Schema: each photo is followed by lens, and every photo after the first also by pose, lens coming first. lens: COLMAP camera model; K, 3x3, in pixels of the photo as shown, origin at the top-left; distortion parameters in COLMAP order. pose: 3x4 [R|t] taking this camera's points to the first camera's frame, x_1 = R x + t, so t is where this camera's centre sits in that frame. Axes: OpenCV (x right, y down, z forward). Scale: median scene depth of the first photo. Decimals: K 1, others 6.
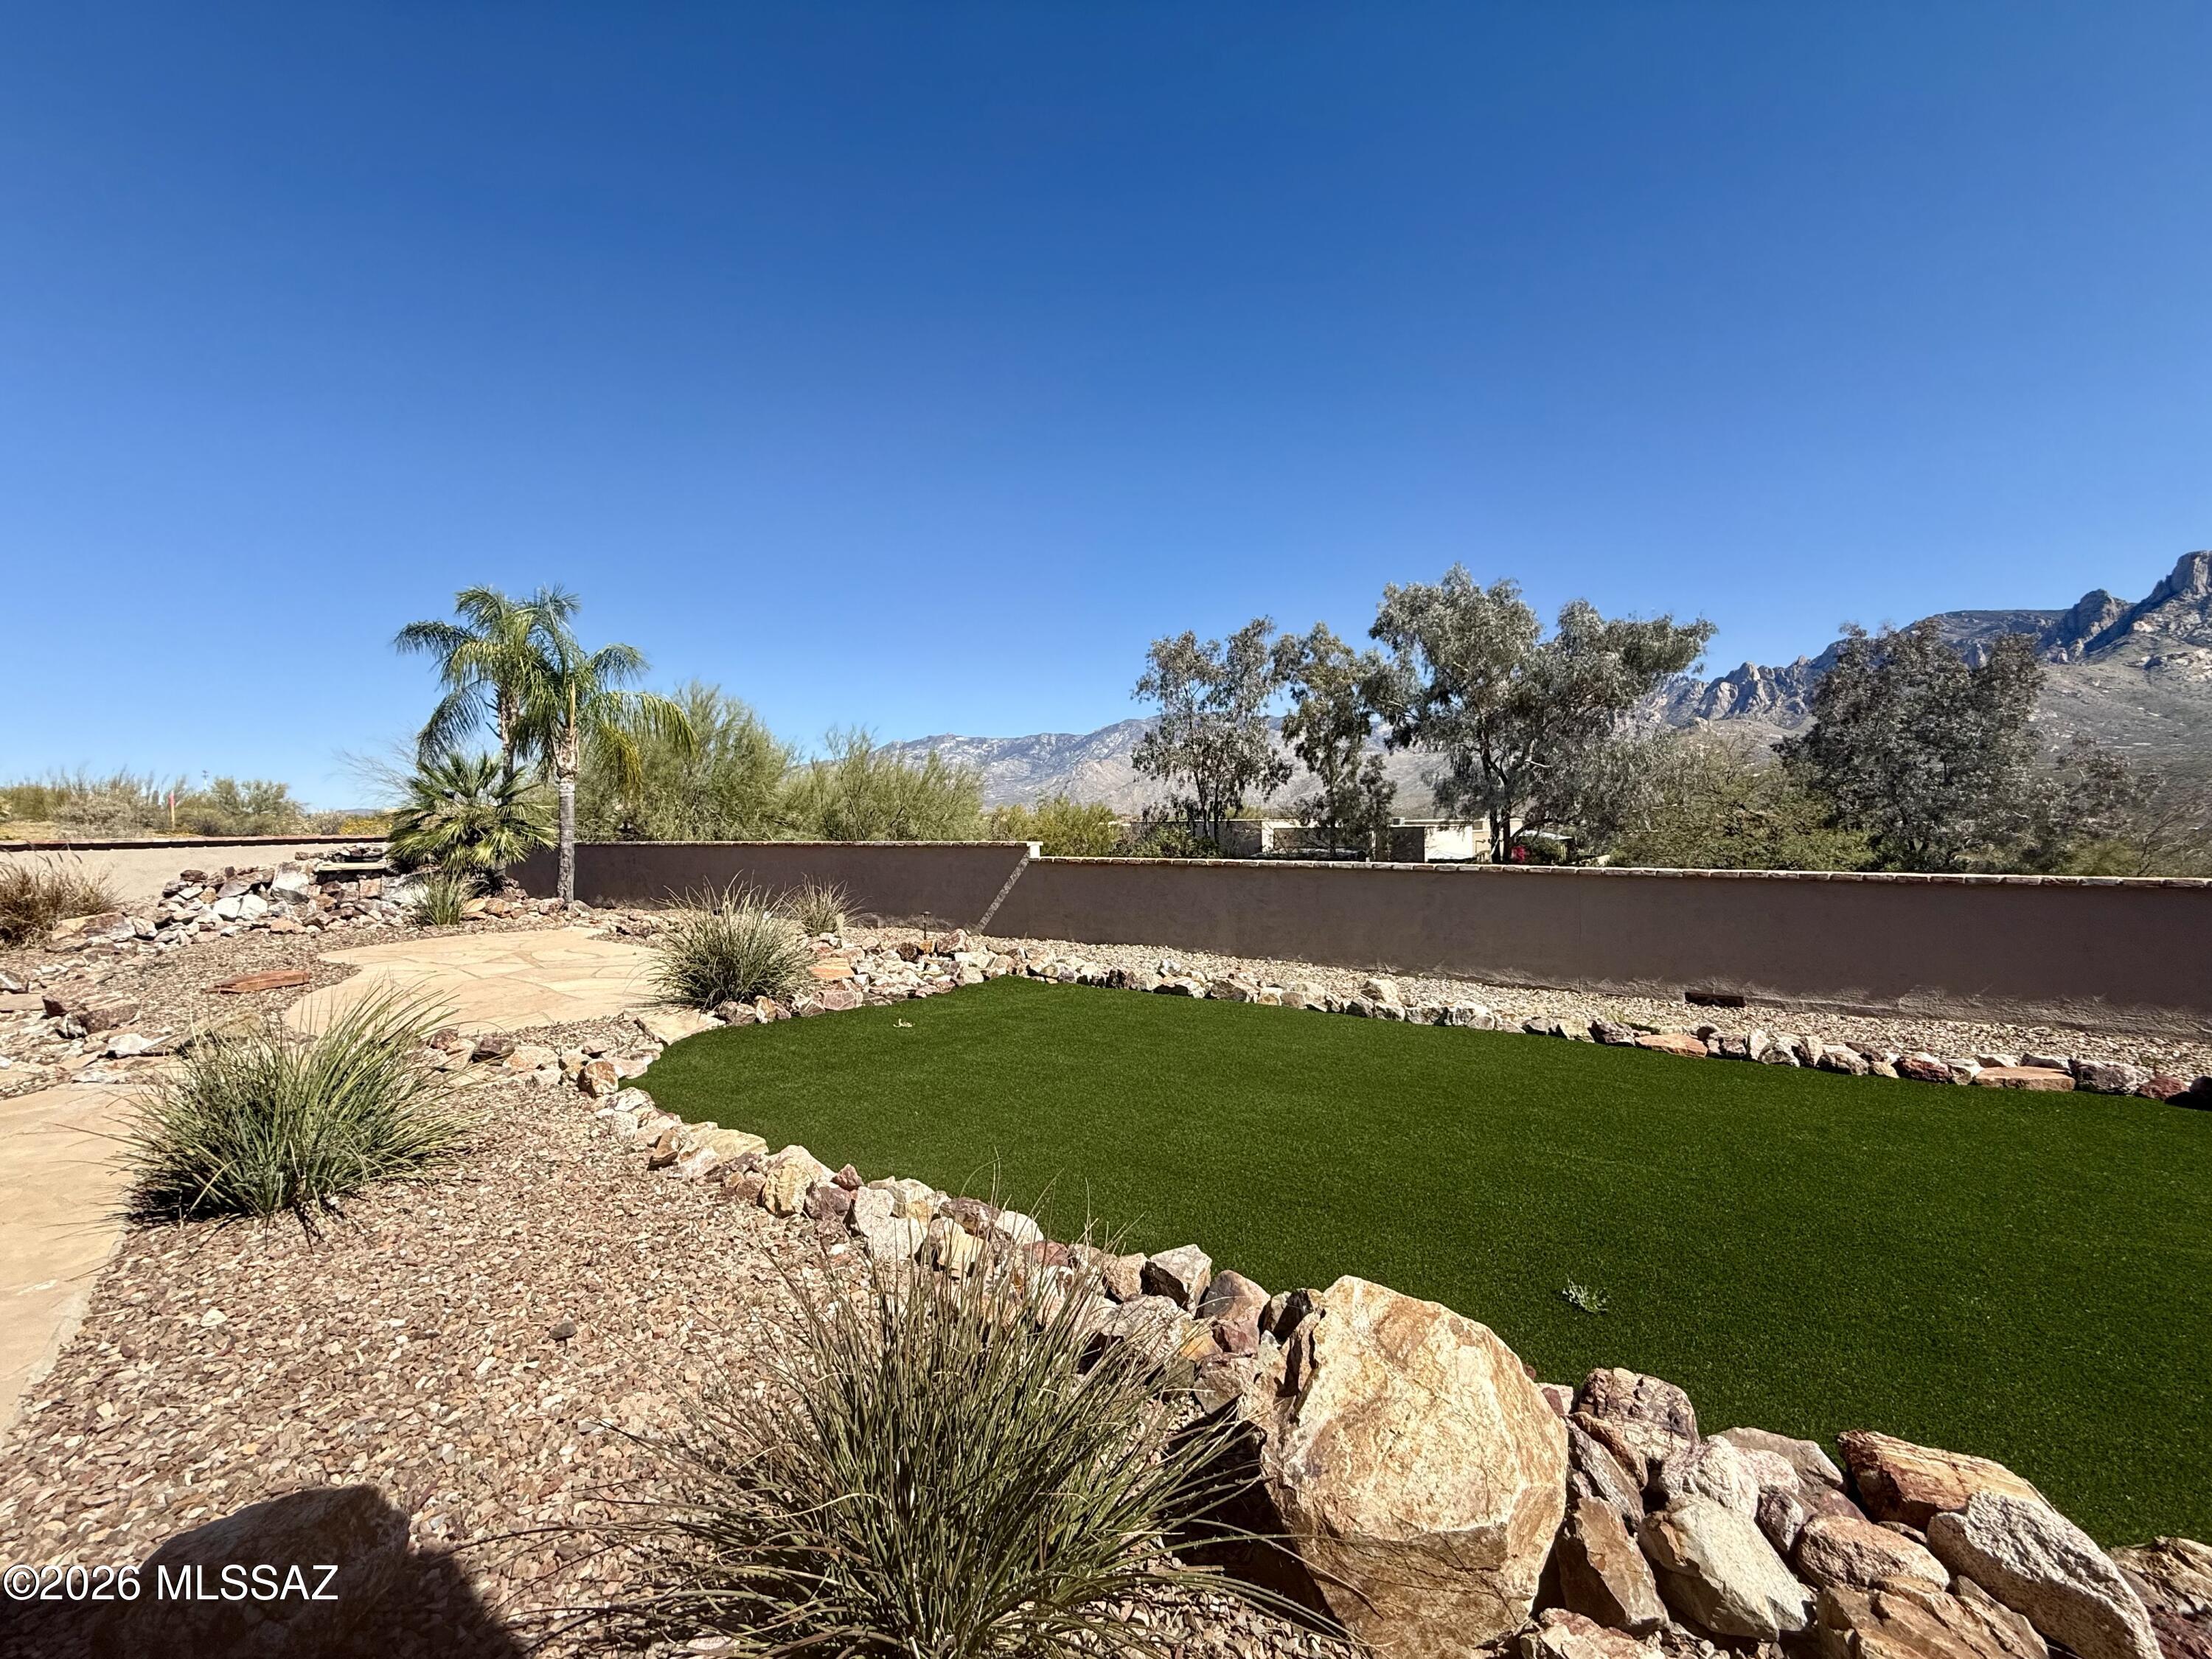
lens RADIAL K [[882.9, 0, 1098.8], [0, 882.9, 832.3], [0, 0, 1]] dist [0.001606, 0.000125]
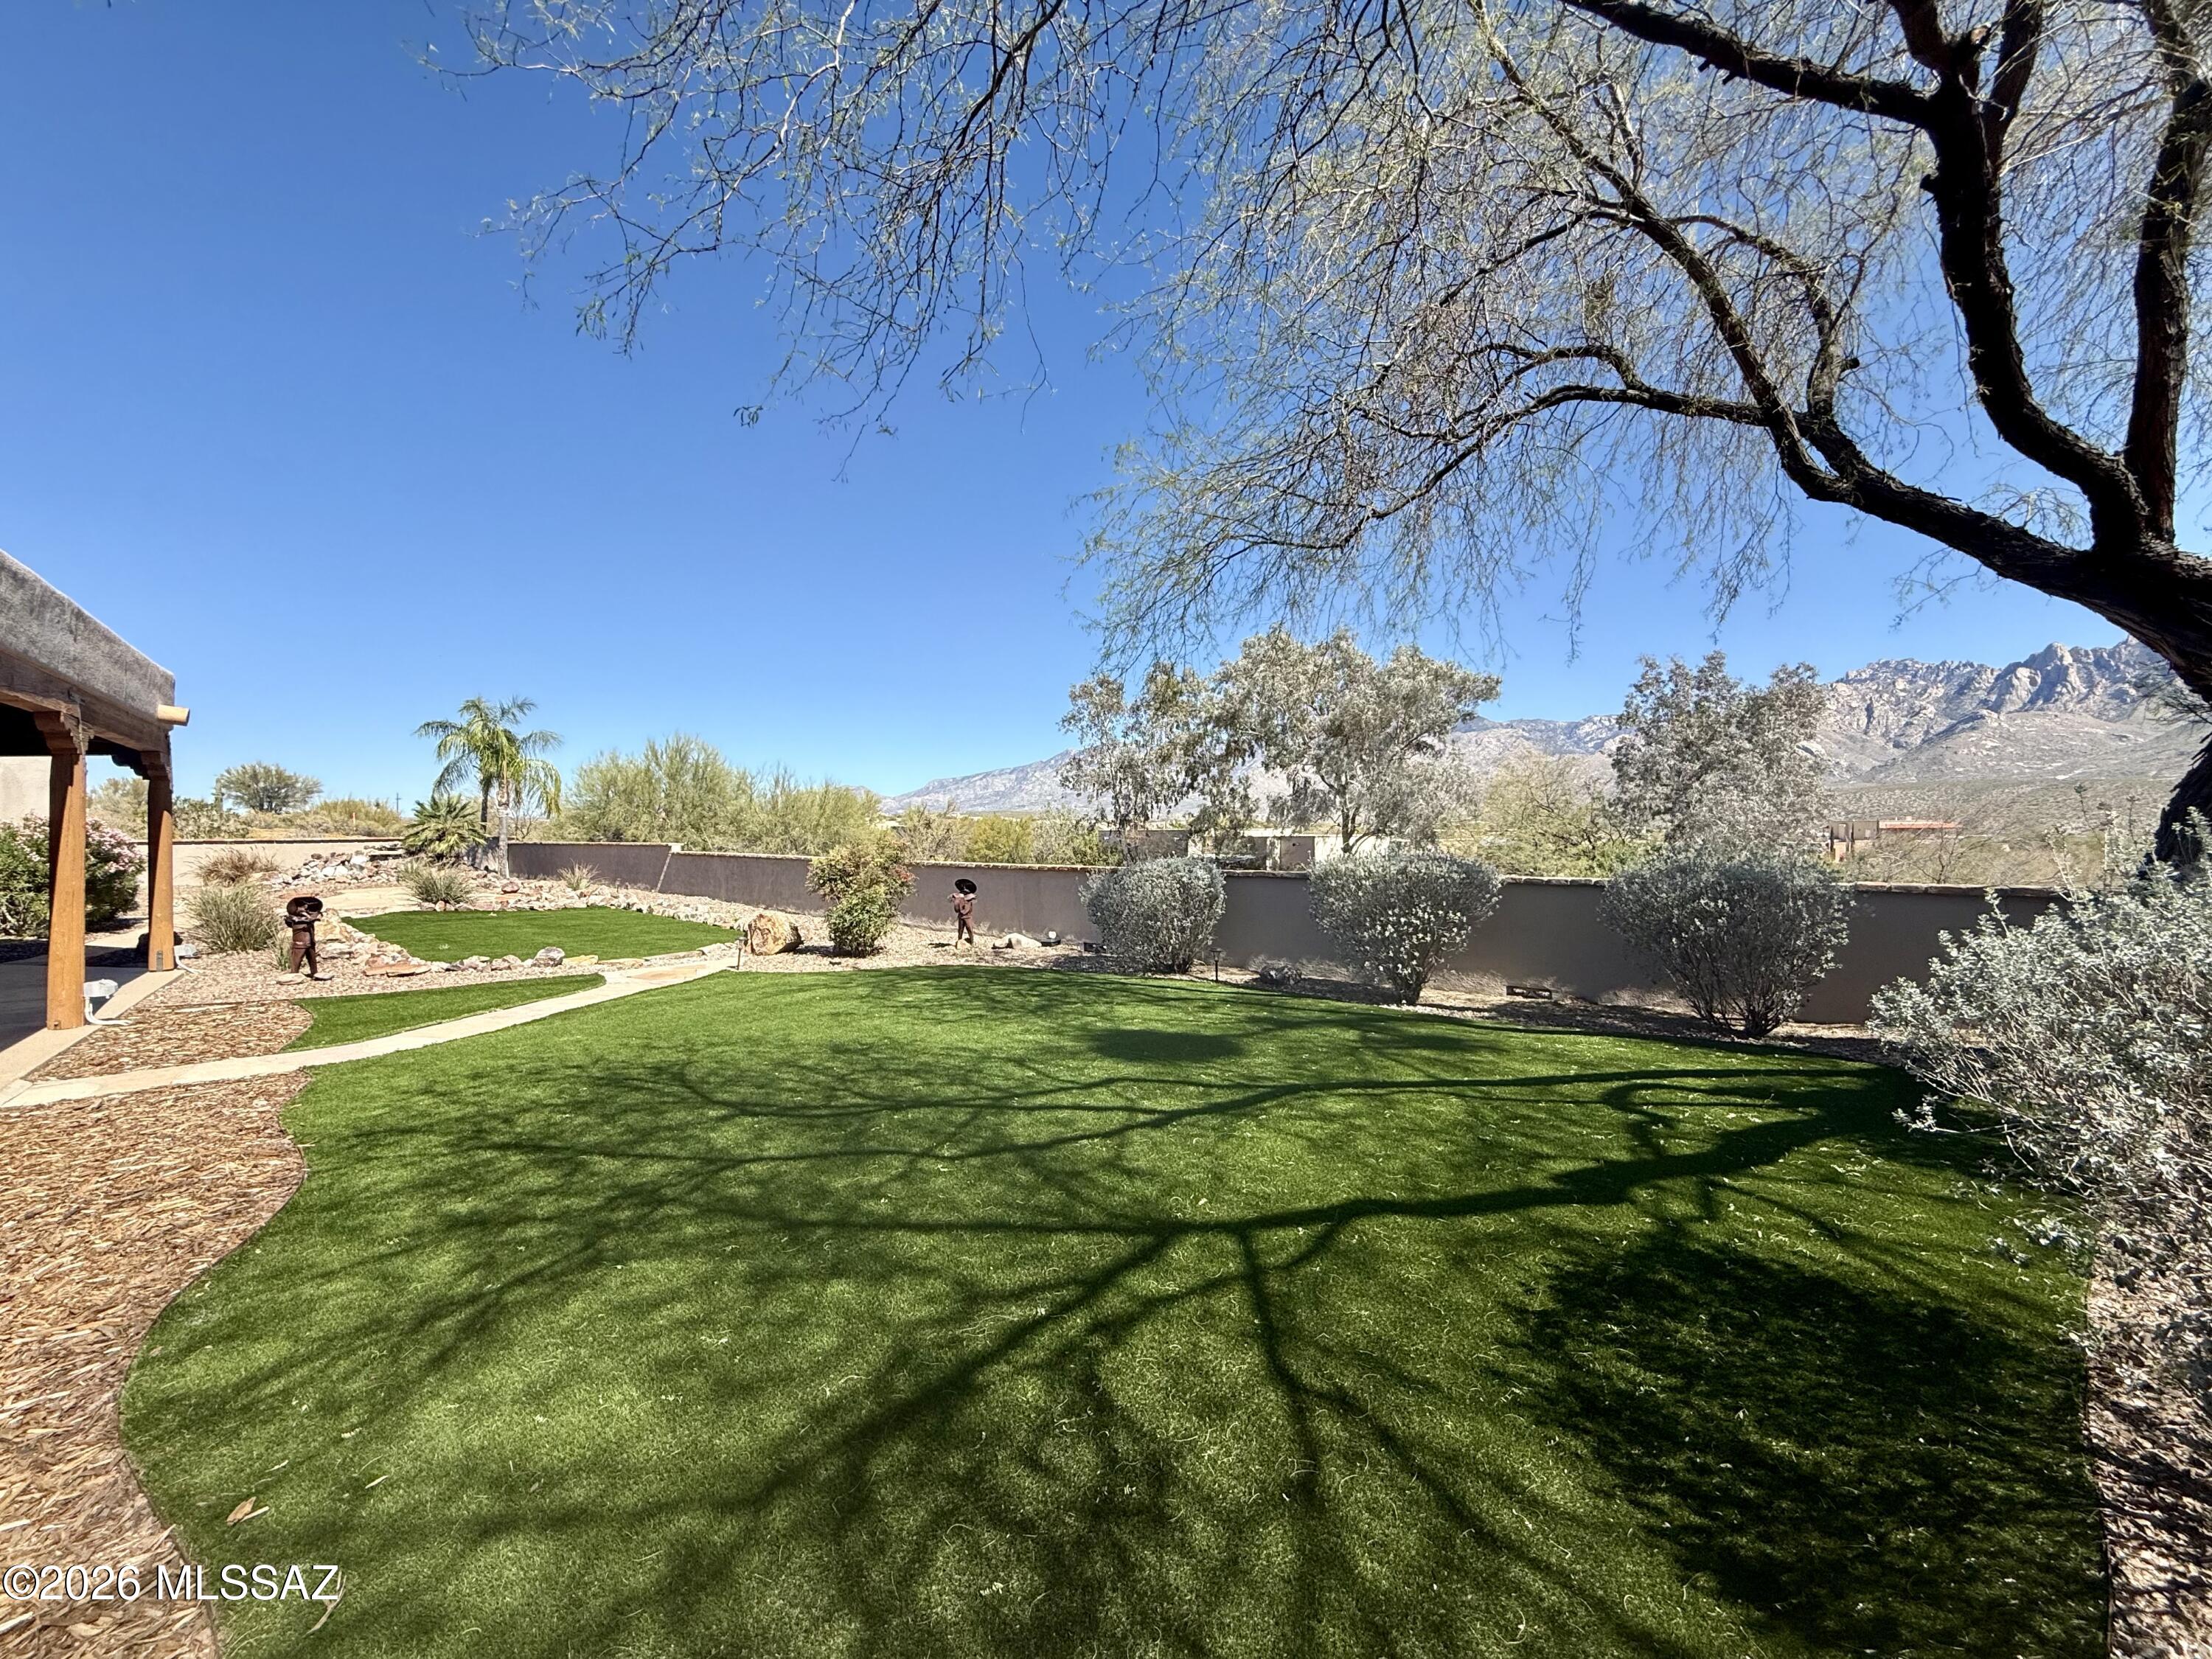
lens RADIAL K [[882.9, 0, 1093.3], [0, 882.9, 829.8], [0, 0, 1]] dist [0.001606, 0.000125]
pose [[0.980213, 0.005255, -0.197874, 0.897596], [-0.007349, 0.999925, -0.009845, -0.003856], [0.197807, 0.011105, 0.980178, -0.512108]]
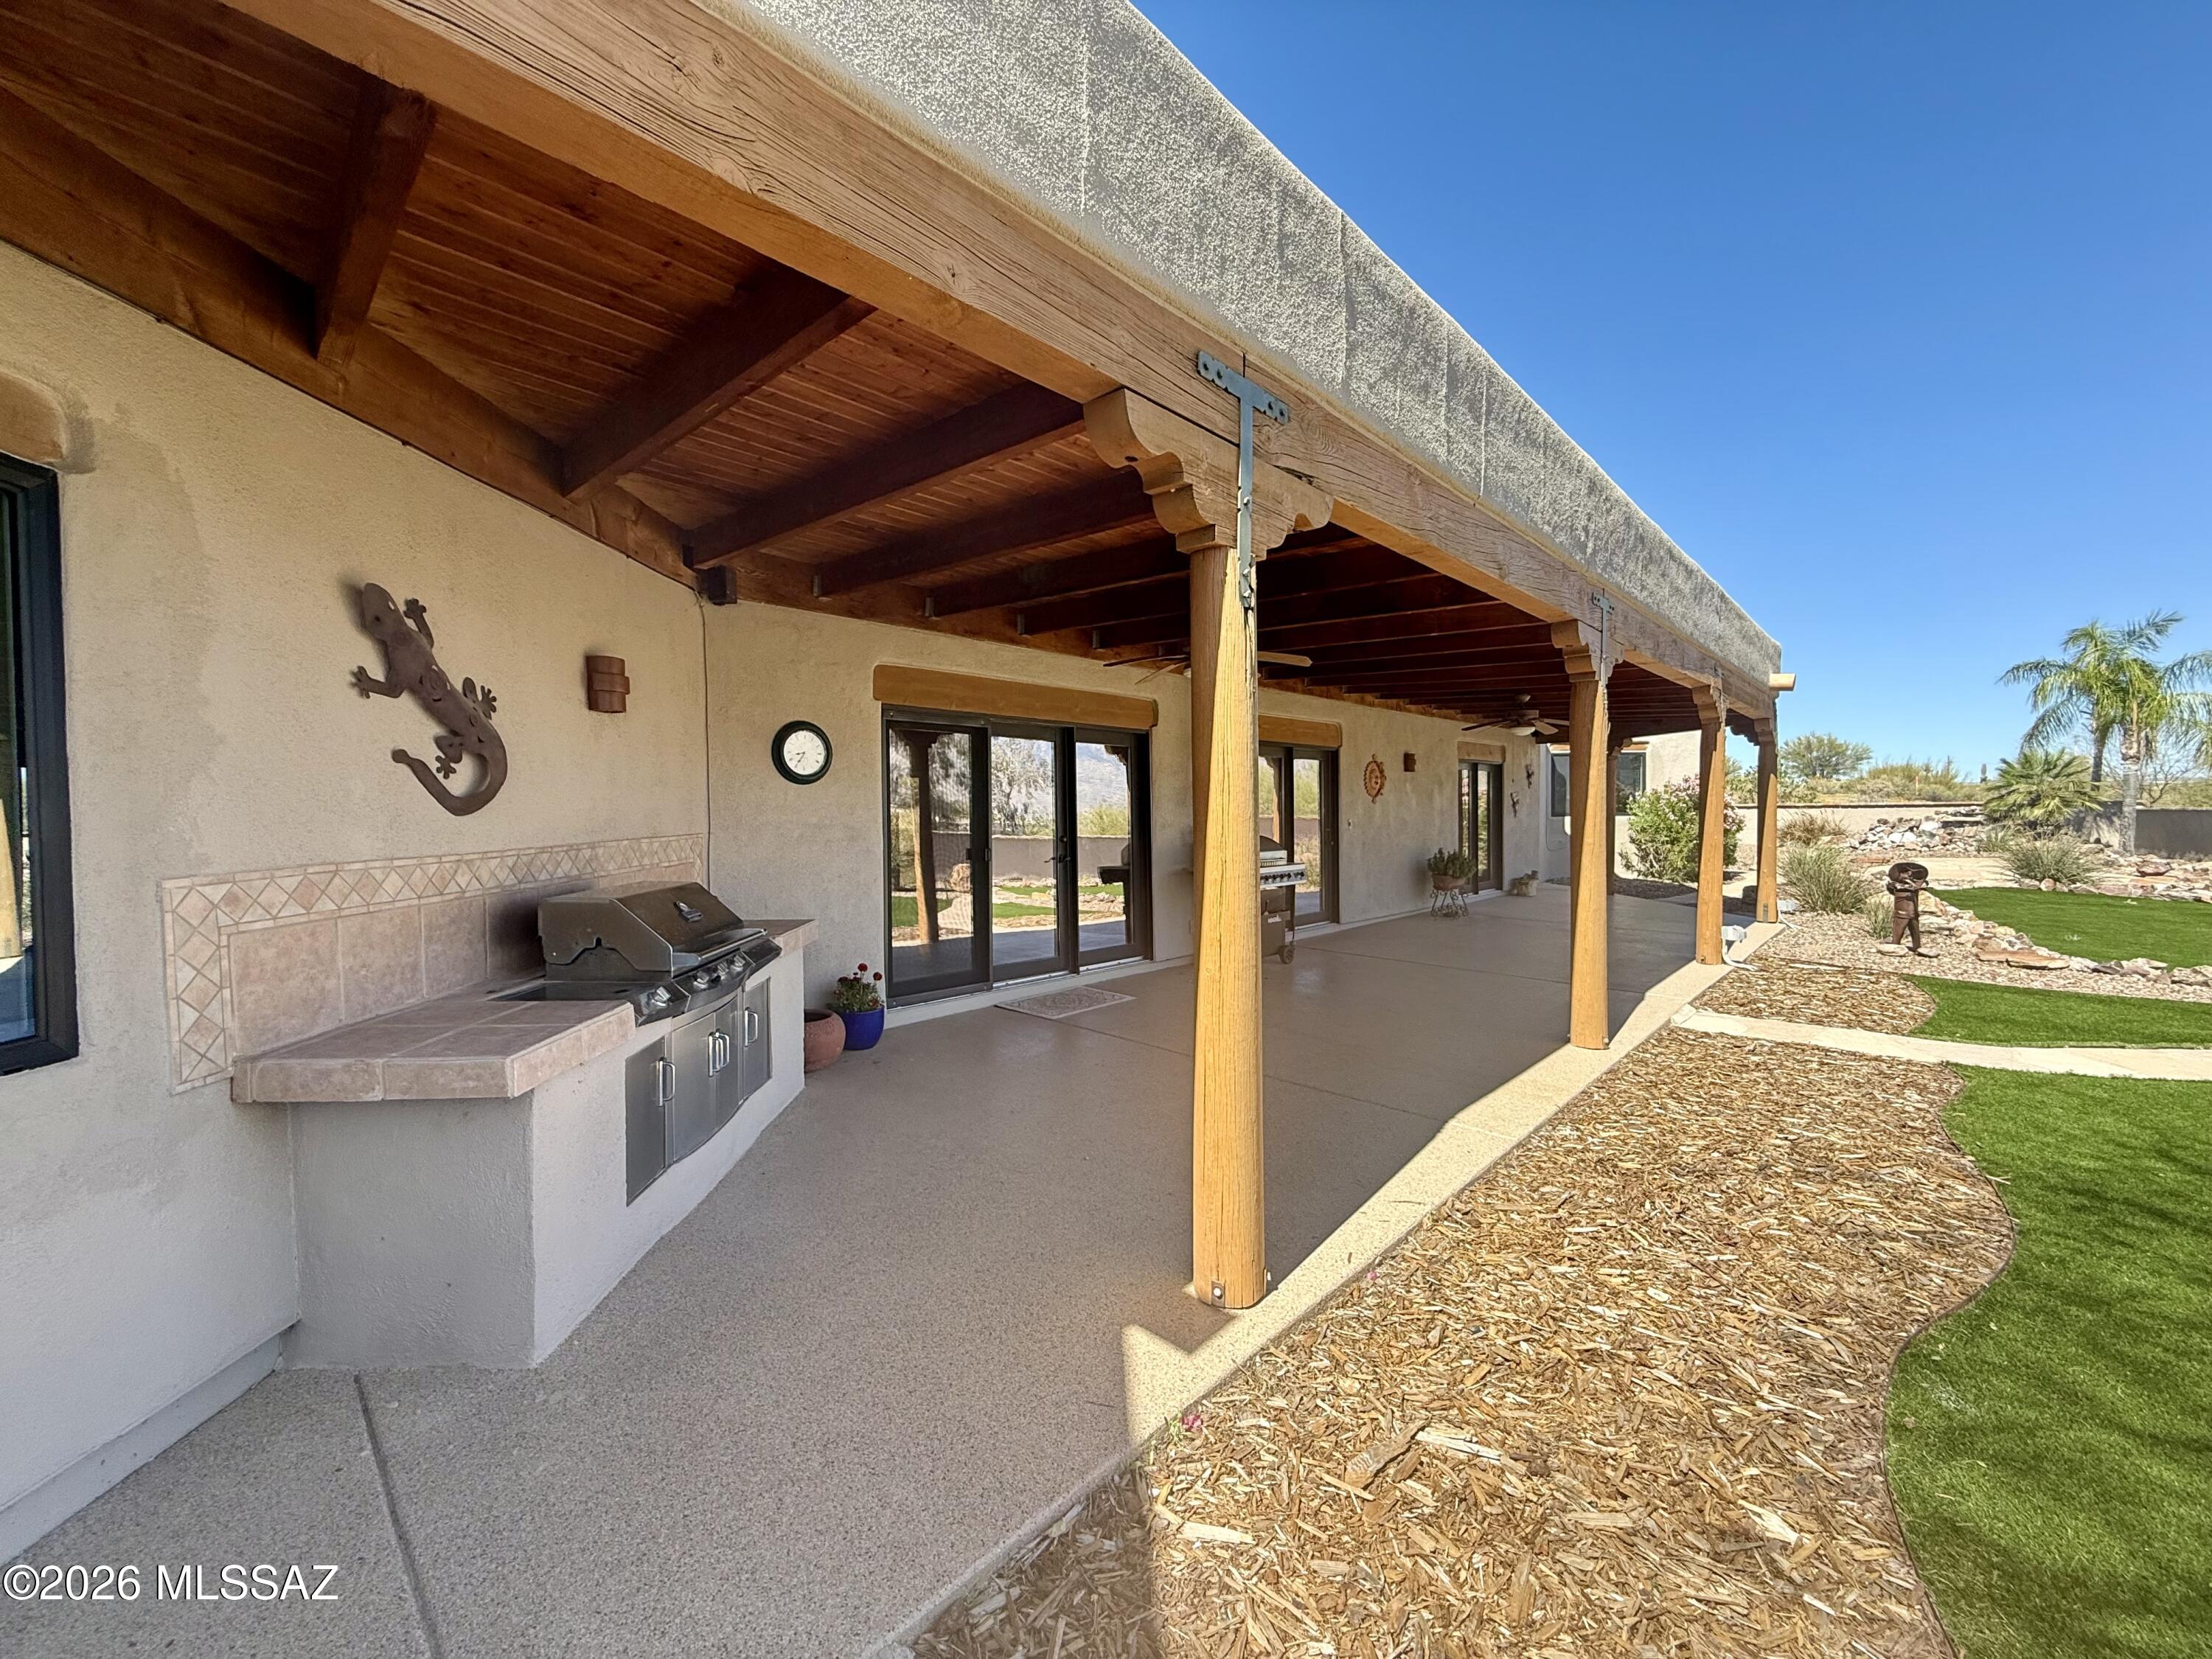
lens RADIAL K [[882.9, 0, 1112.0], [0, 882.9, 826.1], [0, 0, 1]] dist [0.001606, 0.000125]
pose [[-0.049333, 0.031426, -0.998288, 0.814086], [-0.002878, 0.999496, 0.031606, 0.001950], [0.998778, 0.004432, -0.049218, -0.492549]]
